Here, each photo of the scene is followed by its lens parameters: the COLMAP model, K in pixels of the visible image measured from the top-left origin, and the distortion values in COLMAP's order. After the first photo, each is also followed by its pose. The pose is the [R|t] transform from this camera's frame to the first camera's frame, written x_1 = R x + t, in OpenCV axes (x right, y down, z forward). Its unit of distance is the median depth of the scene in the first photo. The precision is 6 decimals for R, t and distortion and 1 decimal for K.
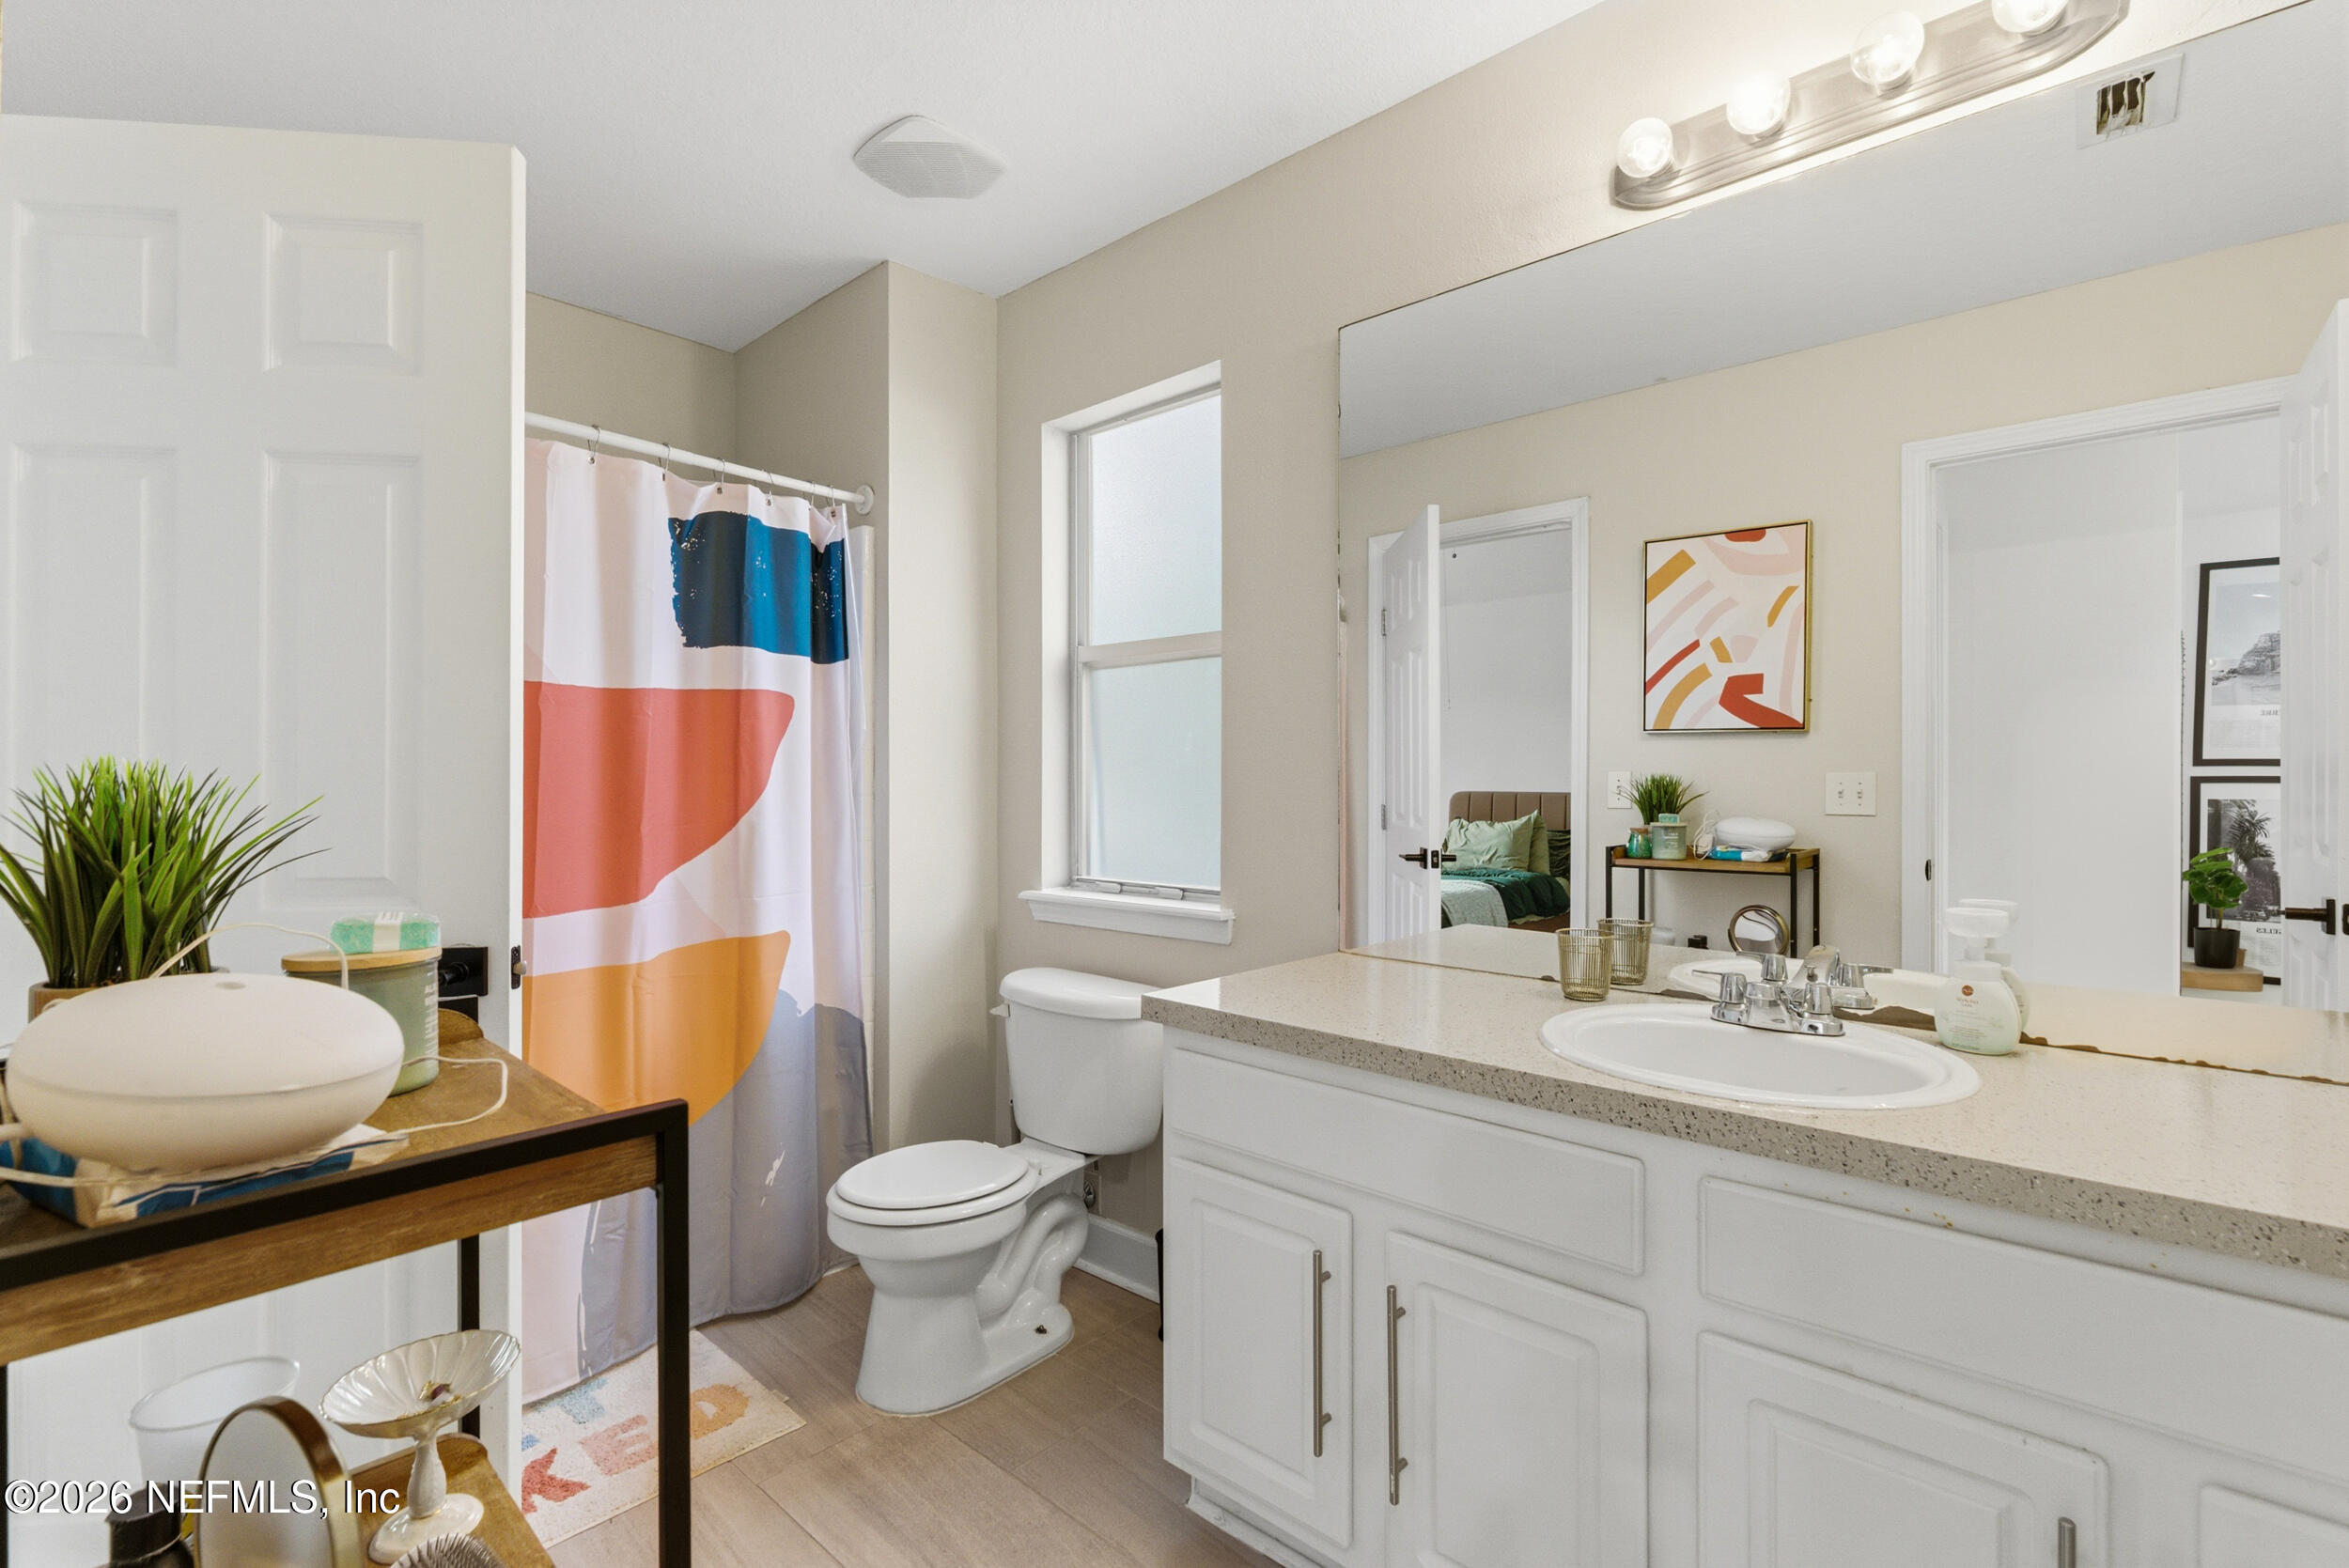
lens RADIAL K [[1080.0, 0, 1195.9], [0, 1080.0, 777.5], [0, 0, 1]] dist [0.002754, -0.000964]
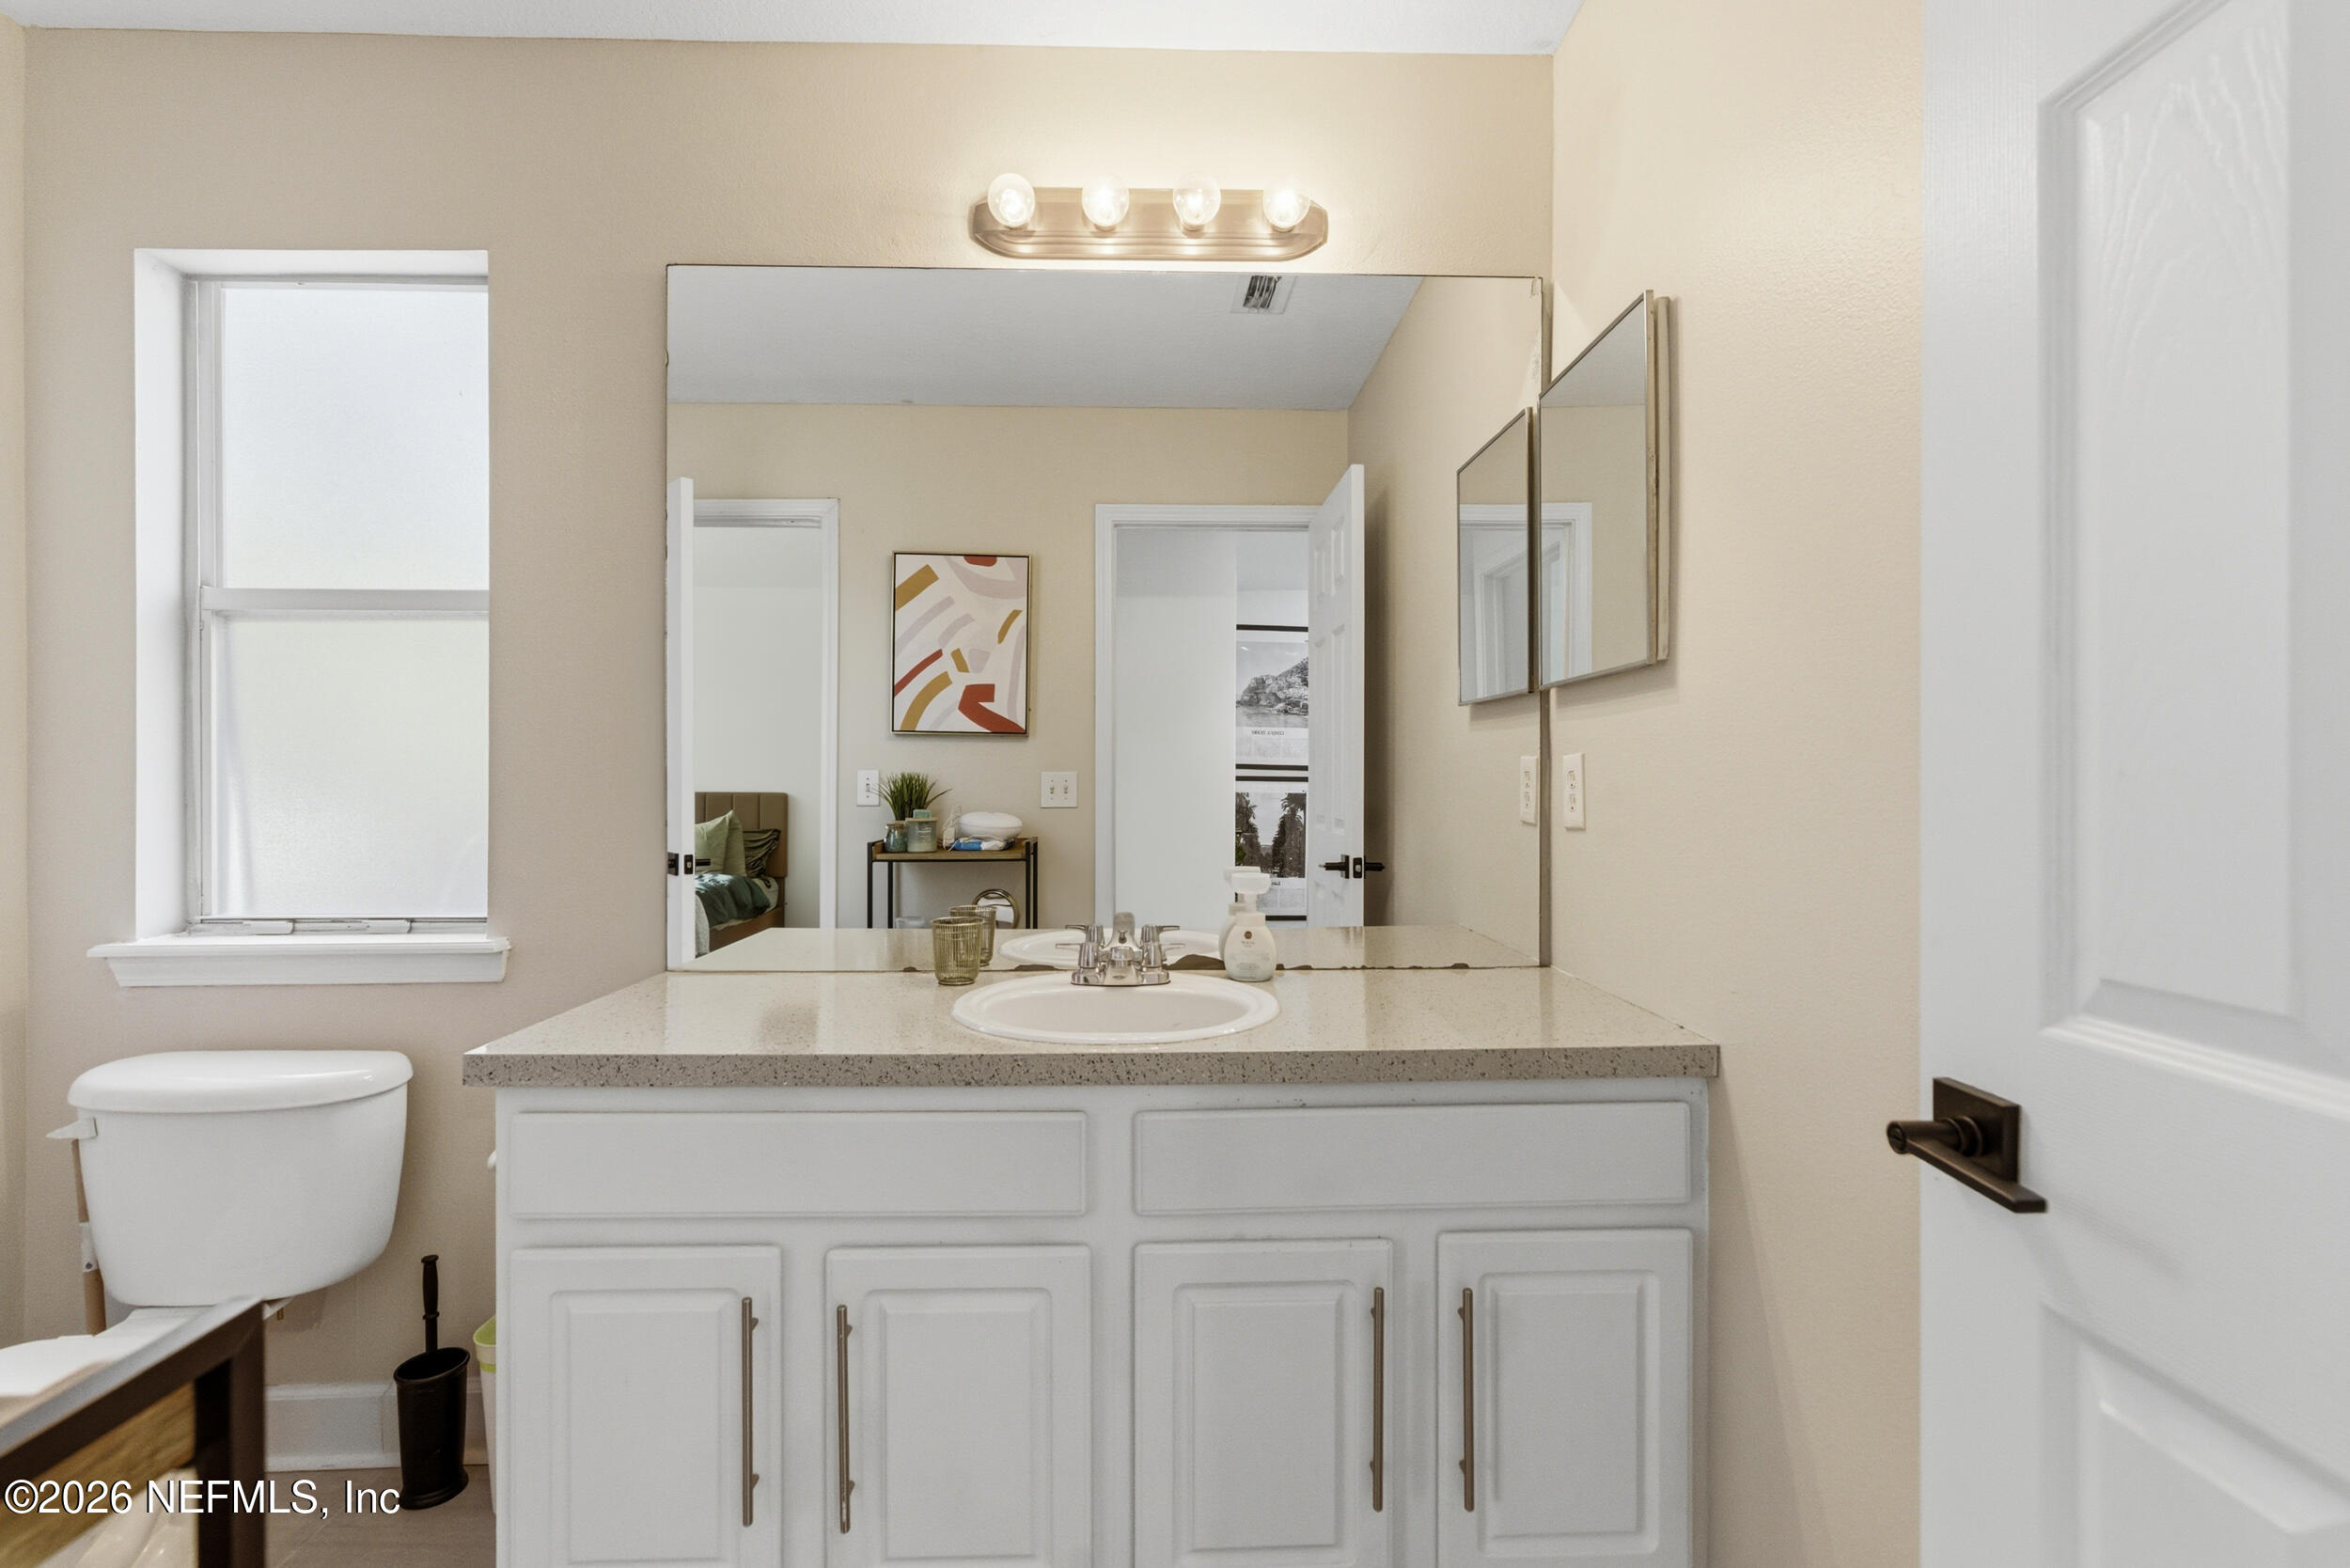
lens RADIAL K [[1080.6, 0, 1191.3], [0, 1080.6, 783.0], [0, 0, 1]] dist [0.002754, -0.000964]
pose [[0.713041, -0.002338, 0.701118, -0.166985], [-0.001190, 0.999989, 0.004545, 0.002762], [-0.701121, -0.004075, 0.713031, 0.065280]]
